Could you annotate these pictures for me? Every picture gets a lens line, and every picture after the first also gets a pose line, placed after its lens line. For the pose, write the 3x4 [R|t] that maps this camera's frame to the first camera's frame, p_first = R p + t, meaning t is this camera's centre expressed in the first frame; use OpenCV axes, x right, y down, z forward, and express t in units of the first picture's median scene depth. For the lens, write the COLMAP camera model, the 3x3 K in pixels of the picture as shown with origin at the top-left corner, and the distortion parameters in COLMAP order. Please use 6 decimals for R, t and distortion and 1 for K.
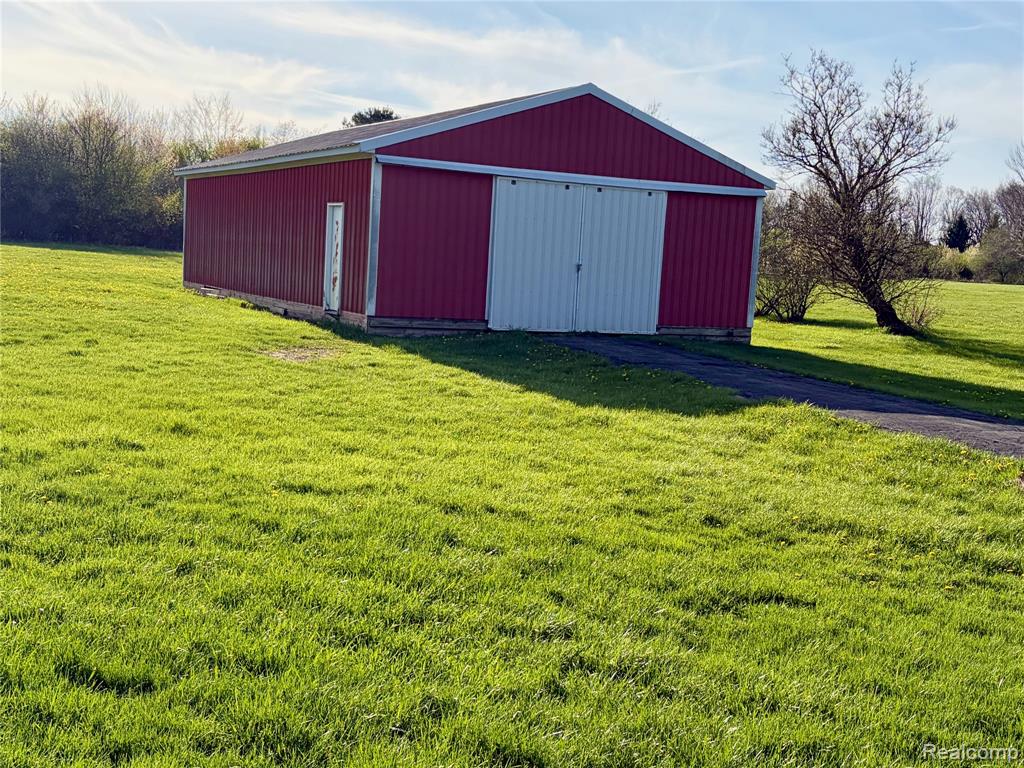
lens RADIAL K [[1263.5, 0, 512.0], [0, 1263.5, 384.0], [0, 0, 1]] dist [-0.001549, -0.002016]
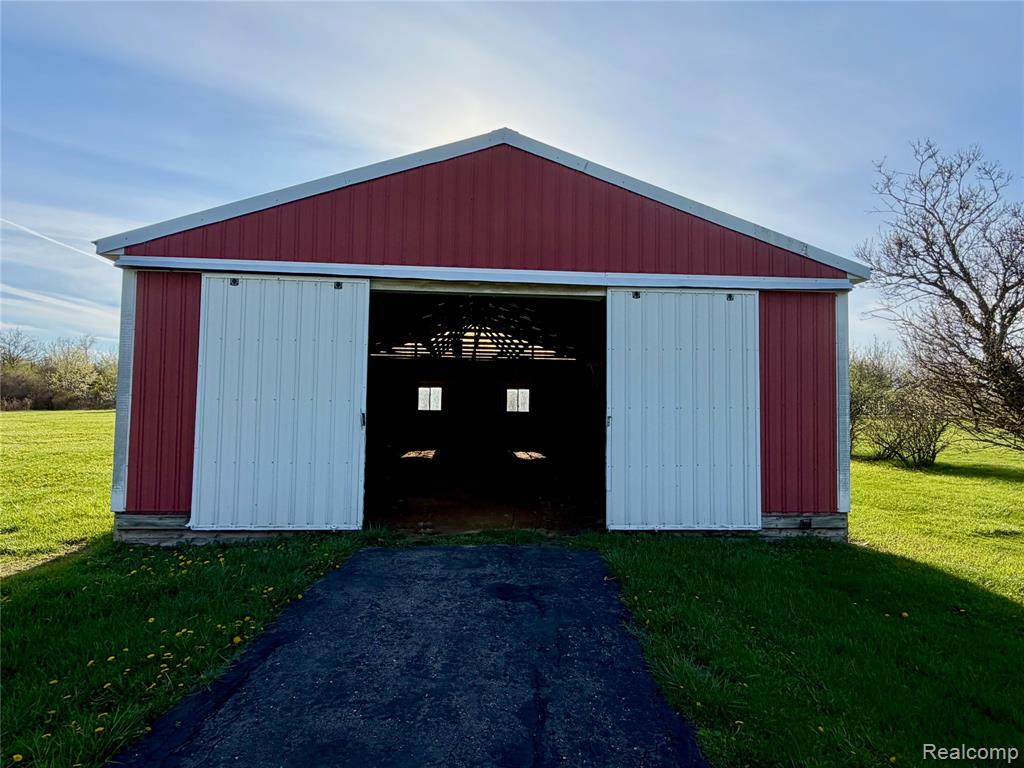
lens RADIAL K [[572.8, 0, 512.0], [0, 572.8, 384.0], [0, 0, 1]] dist [-0.003635, -0.001209]
pose [[0.924038, -0.059371, -0.377663, 0.125508], [-0.001480, 0.987304, -0.158832, -0.051326], [0.382299, 0.147326, 0.912219, 0.579566]]
